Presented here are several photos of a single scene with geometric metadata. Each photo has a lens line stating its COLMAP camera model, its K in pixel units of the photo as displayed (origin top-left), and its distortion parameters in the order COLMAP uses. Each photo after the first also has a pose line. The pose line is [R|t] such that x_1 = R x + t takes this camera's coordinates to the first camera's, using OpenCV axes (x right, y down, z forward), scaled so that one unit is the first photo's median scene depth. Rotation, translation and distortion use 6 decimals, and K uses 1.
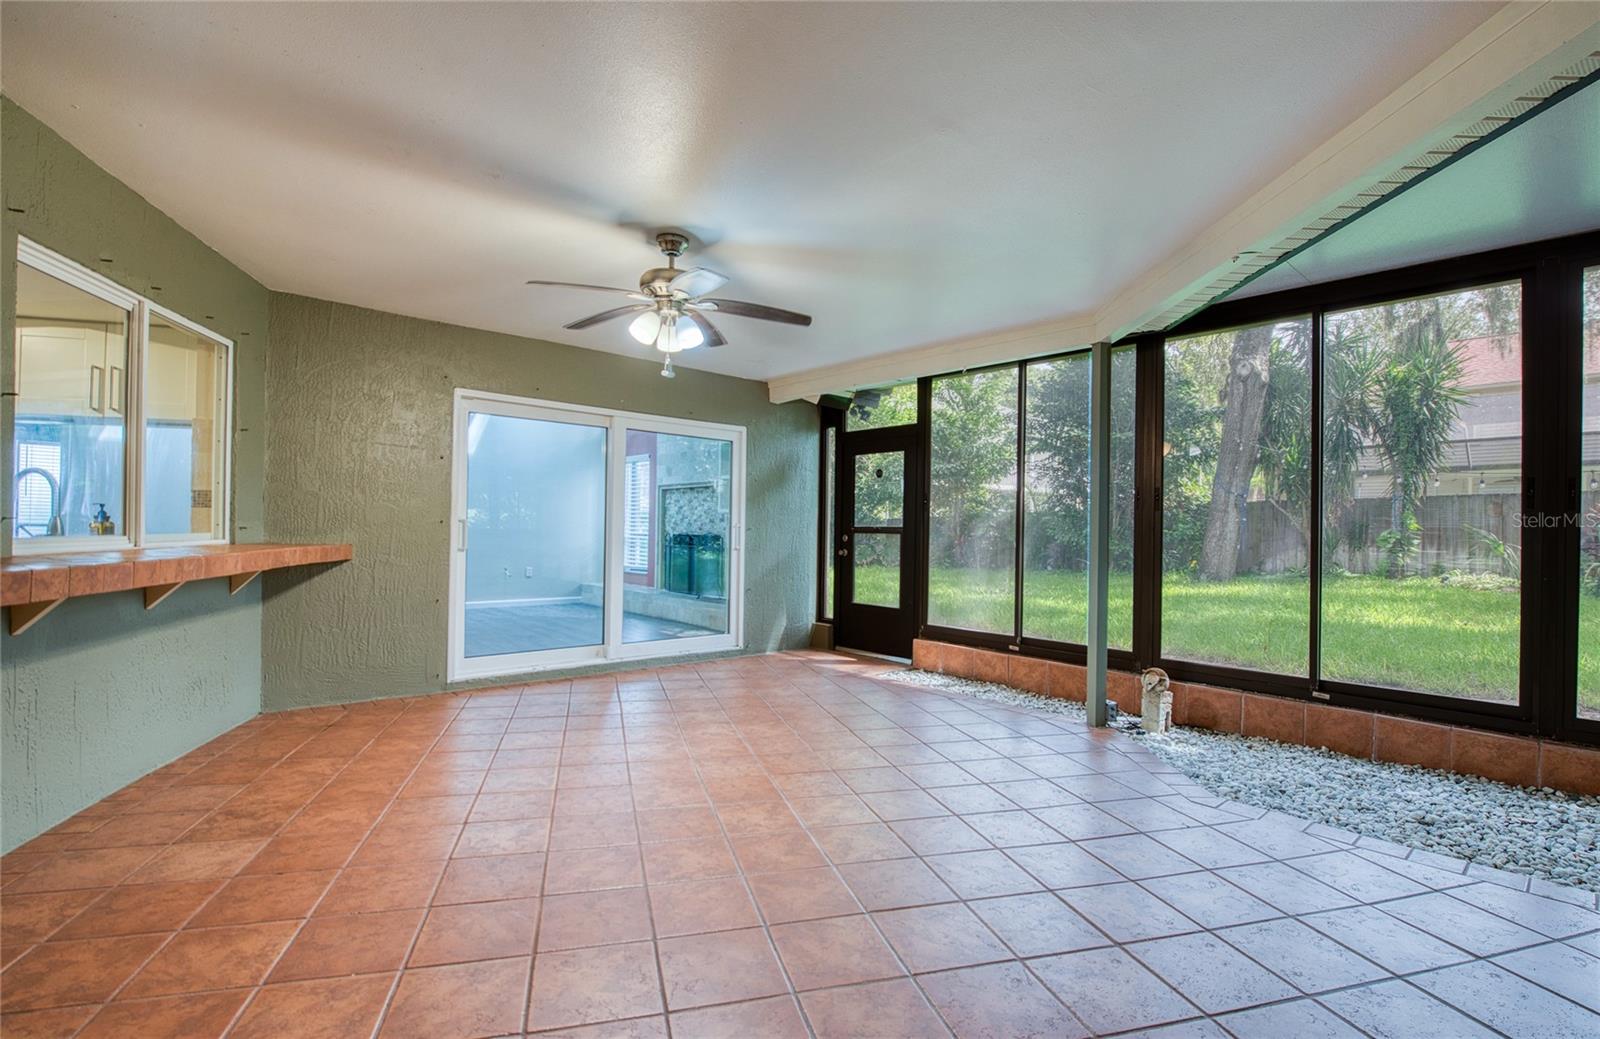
lens RADIAL K [[730.7, 0, 793.0], [0, 730.7, 523.2], [0, 0, 1]] dist [-0.003381, -0.006146]
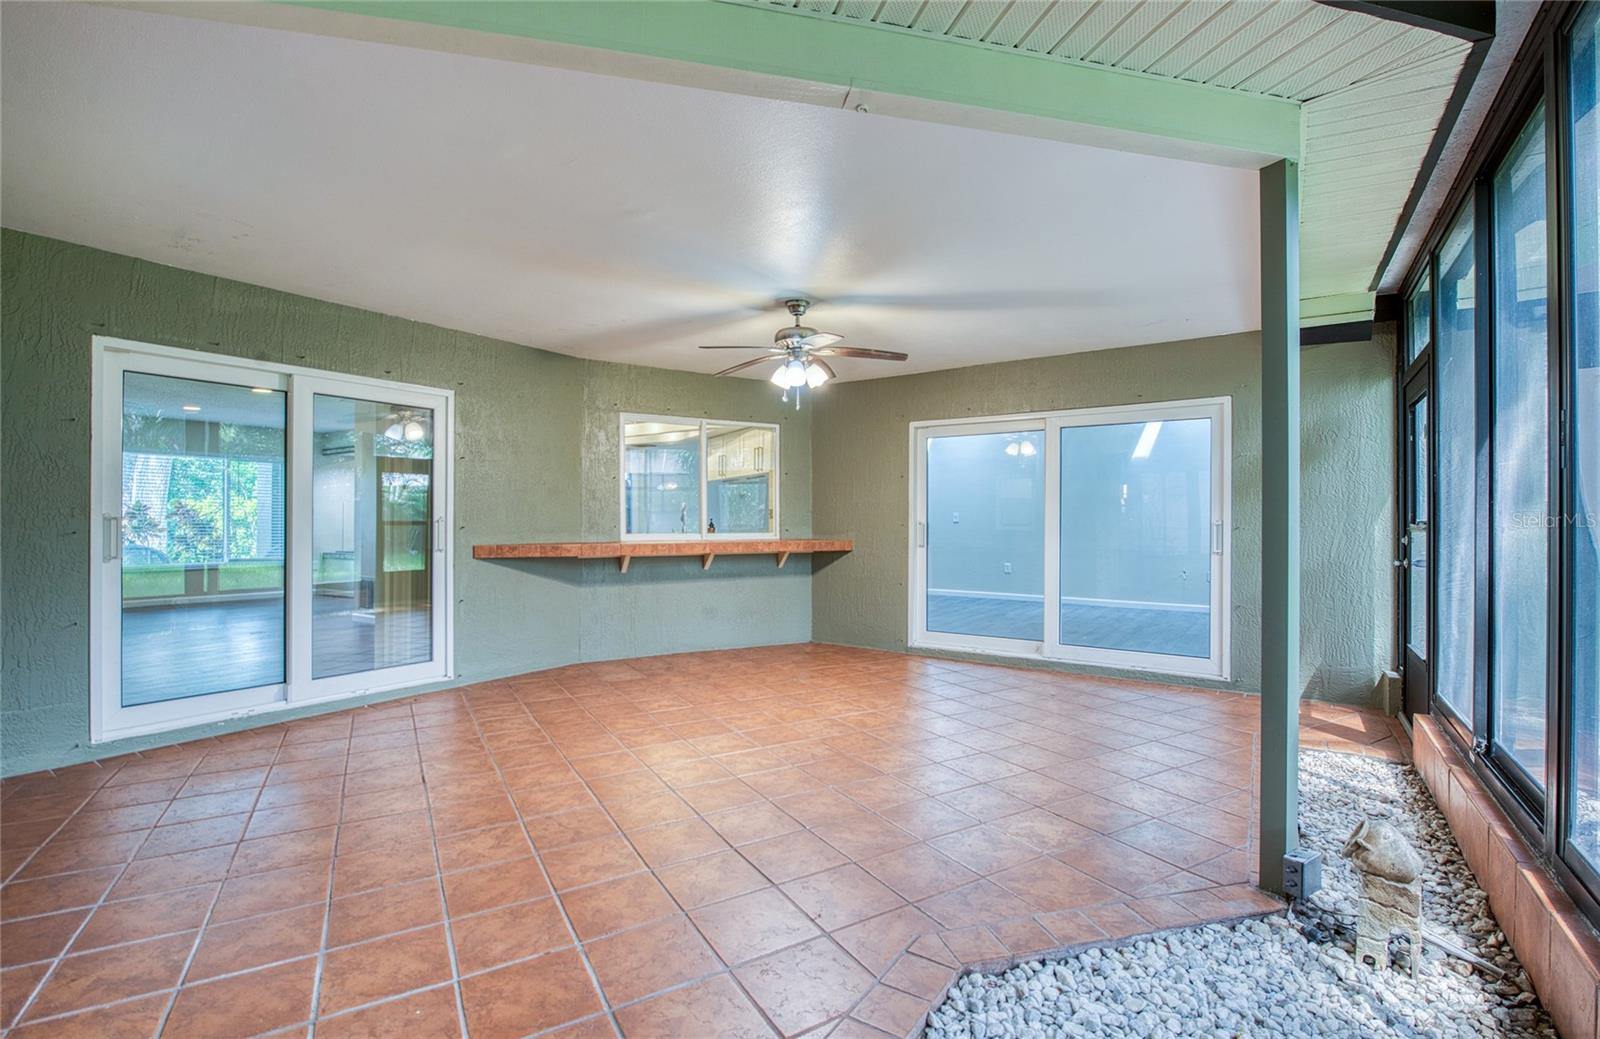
lens RADIAL K [[727.5, 0, 799.0], [0, 727.5, 524.5], [0, 0, 1]] dist [-0.001516, -0.006584]
pose [[0.259595, -0.012165, -0.965641, 0.801221], [0.011646, 0.999887, -0.009465, 0.008867], [0.965647, -0.008789, 0.259707, 0.505606]]
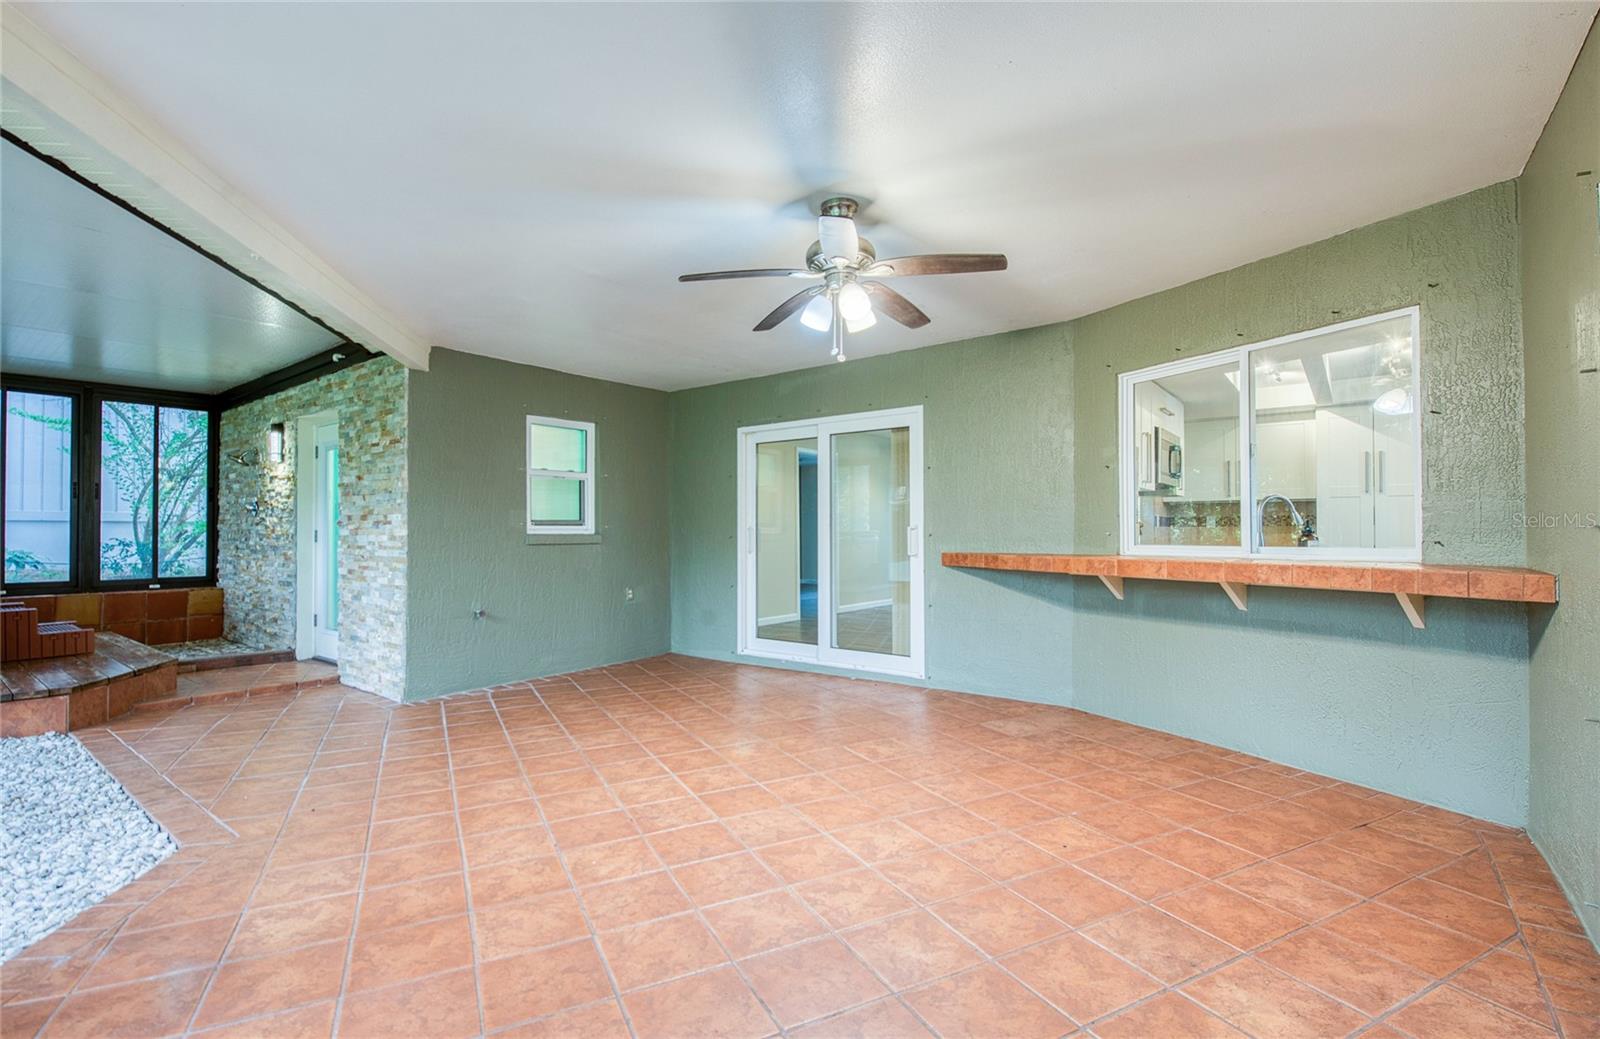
lens RADIAL K [[738.4, 0, 796.2], [0, 738.4, 519.0], [0, 0, 1]] dist [0.000764, -0.005415]
pose [[-0.980707, -0.017362, -0.194713, 0.036261], [-0.011369, 0.999428, -0.031855, 0.011700], [0.195154, -0.029027, -0.980343, 1.397512]]
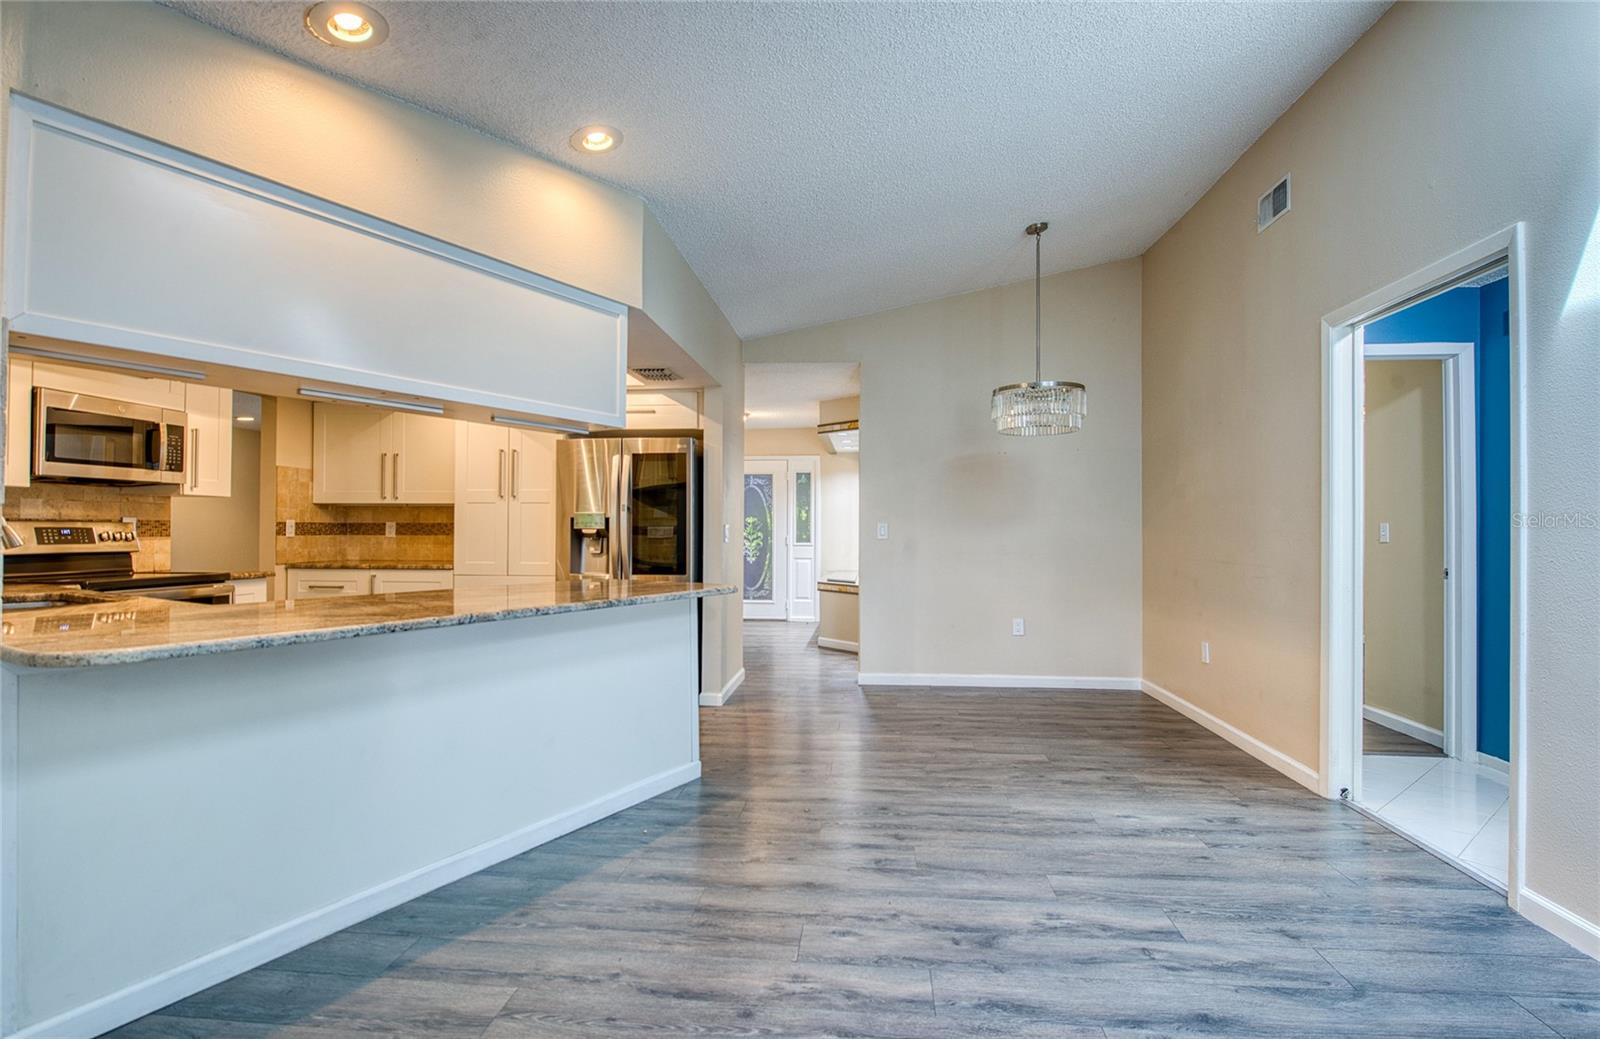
lens RADIAL K [[765.1, 0, 794.7], [0, 765.1, 521.9], [0, 0, 1]] dist [-0.008482, -0.000753]
pose [[-0.721044, -0.024423, -0.692459, -0.748876], [-0.008511, 0.999615, -0.026395, -0.025626], [0.692837, -0.013139, -0.720975, 1.471705]]
